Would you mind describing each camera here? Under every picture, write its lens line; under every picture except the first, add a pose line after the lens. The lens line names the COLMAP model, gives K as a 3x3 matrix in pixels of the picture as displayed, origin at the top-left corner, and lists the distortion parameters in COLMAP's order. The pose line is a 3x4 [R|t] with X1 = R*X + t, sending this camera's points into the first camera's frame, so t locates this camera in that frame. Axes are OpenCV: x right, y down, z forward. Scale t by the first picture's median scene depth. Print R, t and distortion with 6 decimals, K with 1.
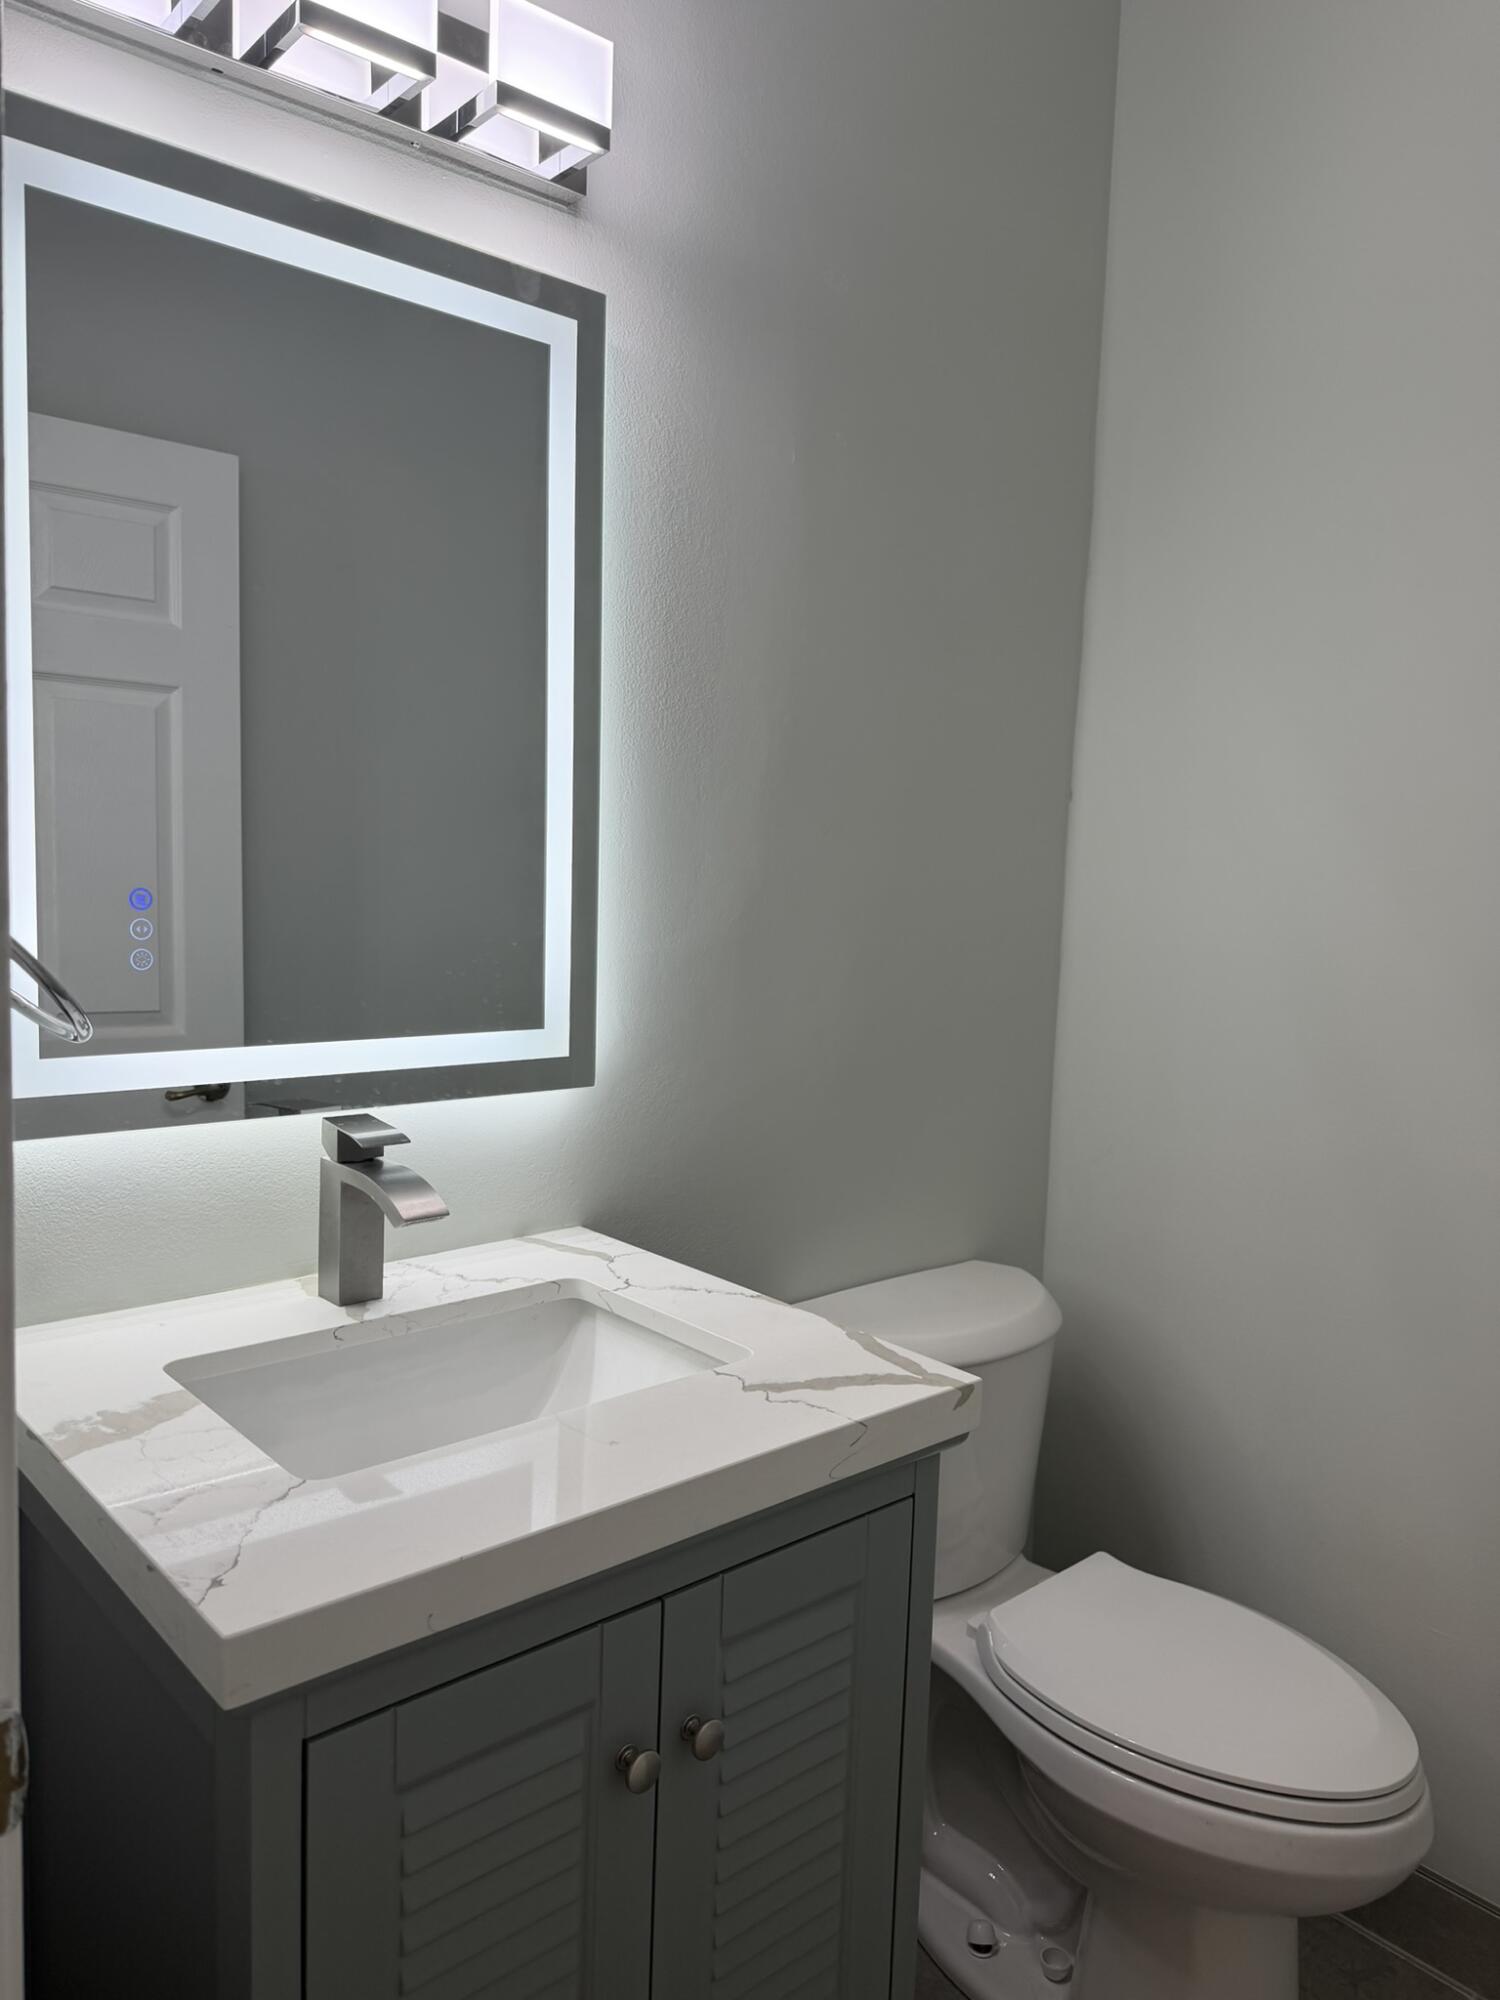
lens RADIAL K [[1438.3, 0, 750.0], [0, 1438.3, 1000.0], [0, 0, 1]] dist [0.131482, -0.146262]
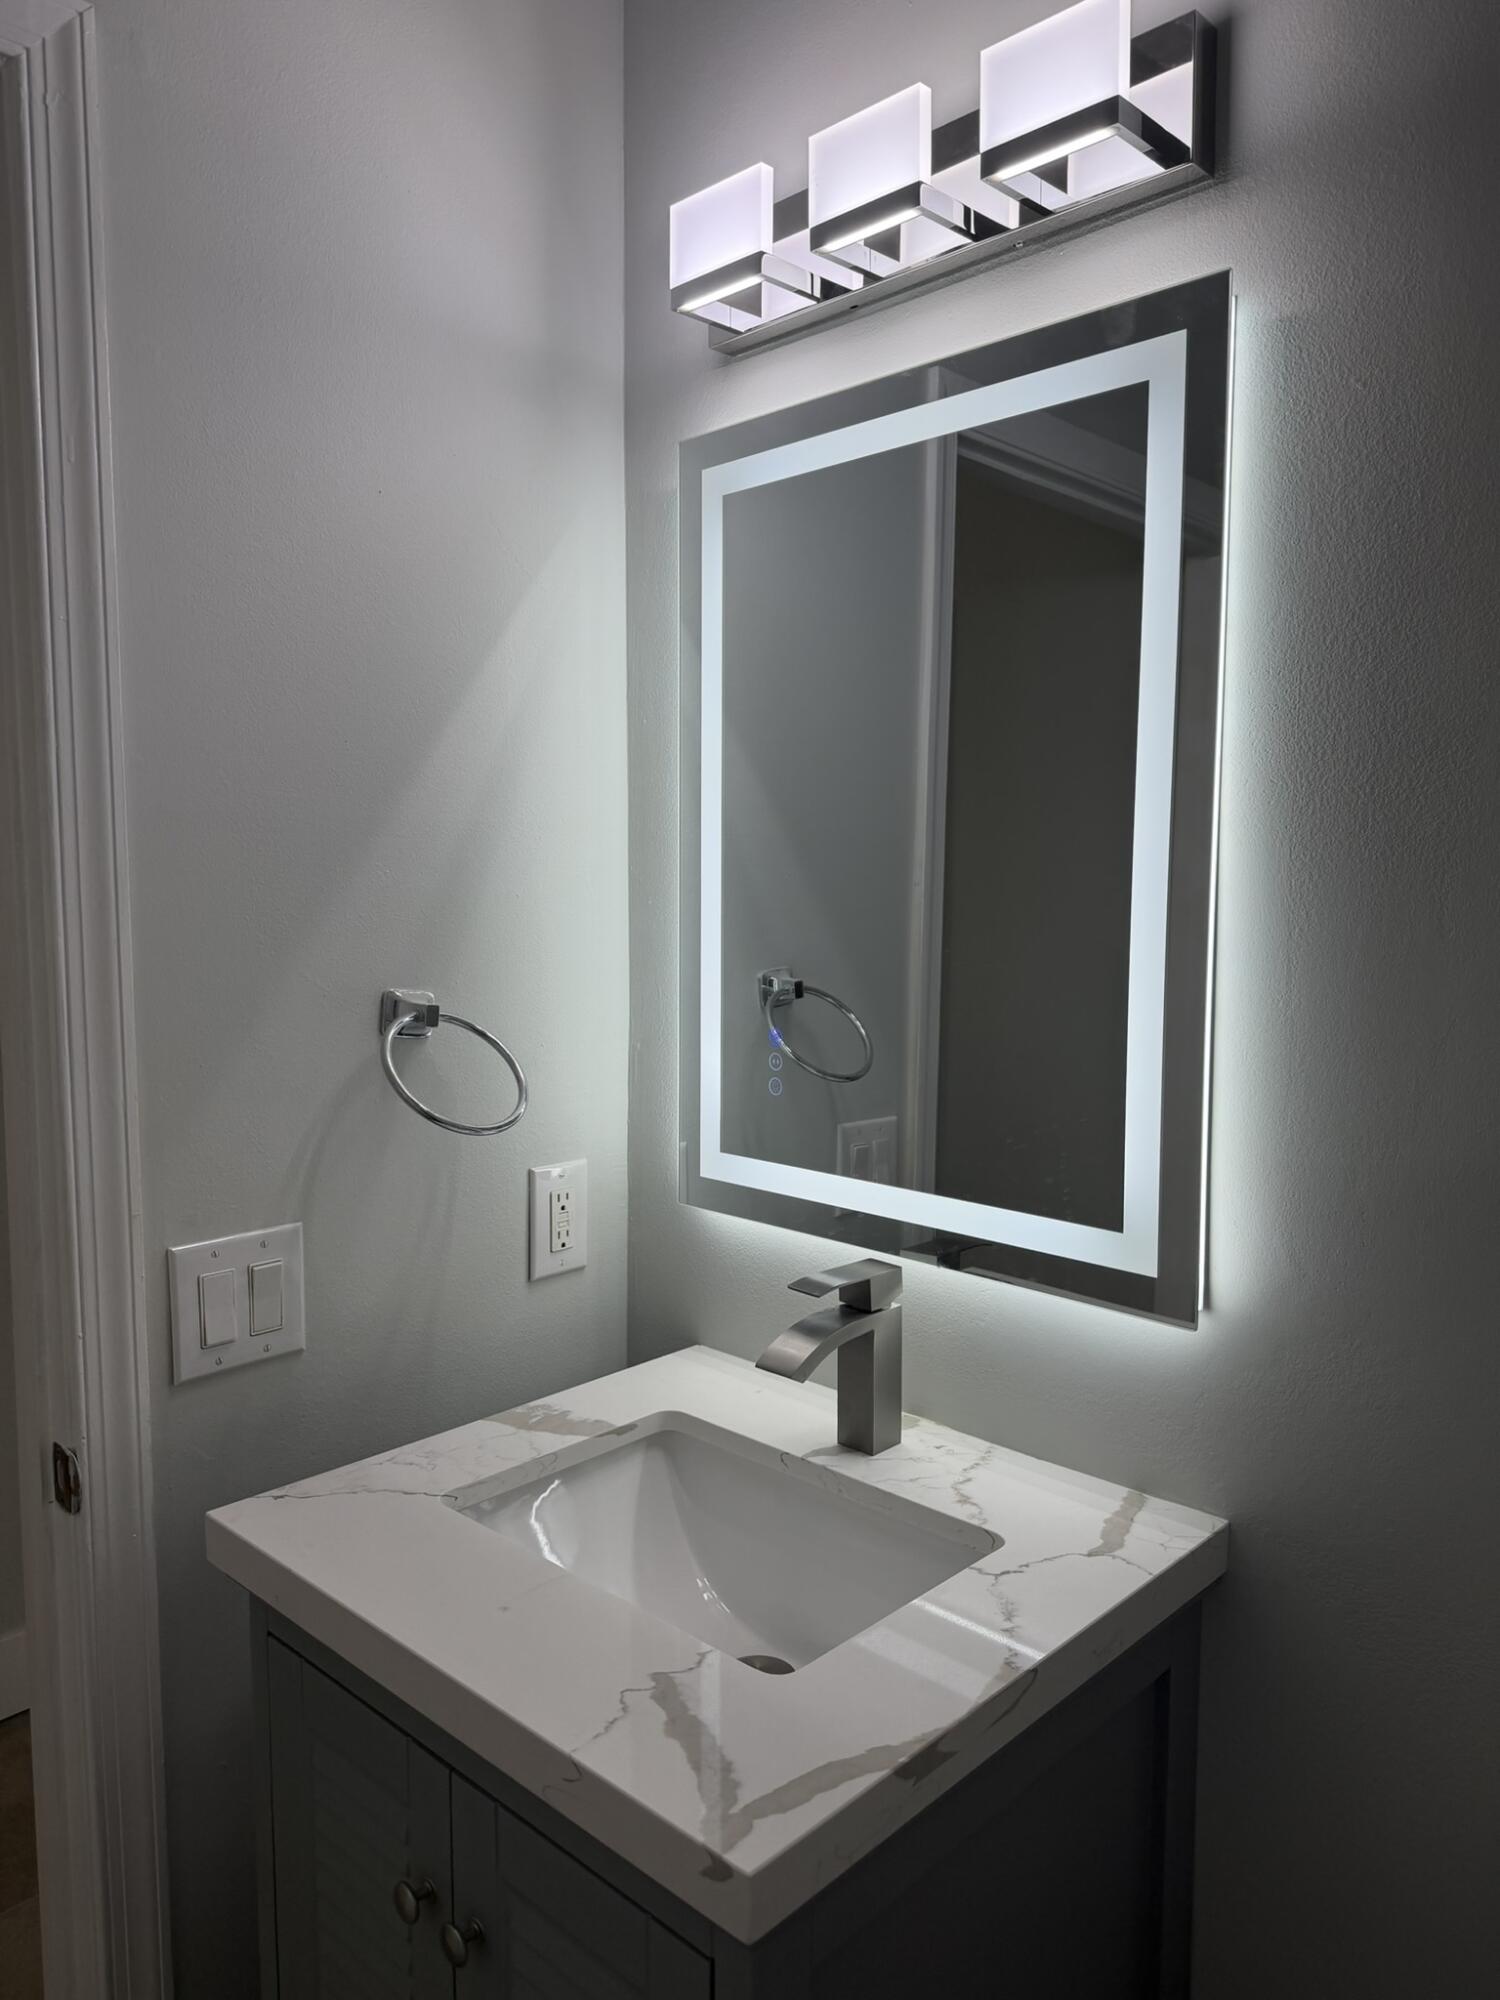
lens RADIAL K [[1438.3, 0, 750.0], [0, 1438.3, 1000.0], [0, 0, 1]] dist [0.131482, -0.146262]
pose [[0.078375, 0.054501, -0.995433, 0.675493], [-0.093554, 0.994500, 0.047084, -0.135136], [0.992525, 0.089437, 0.083043, 0.773835]]
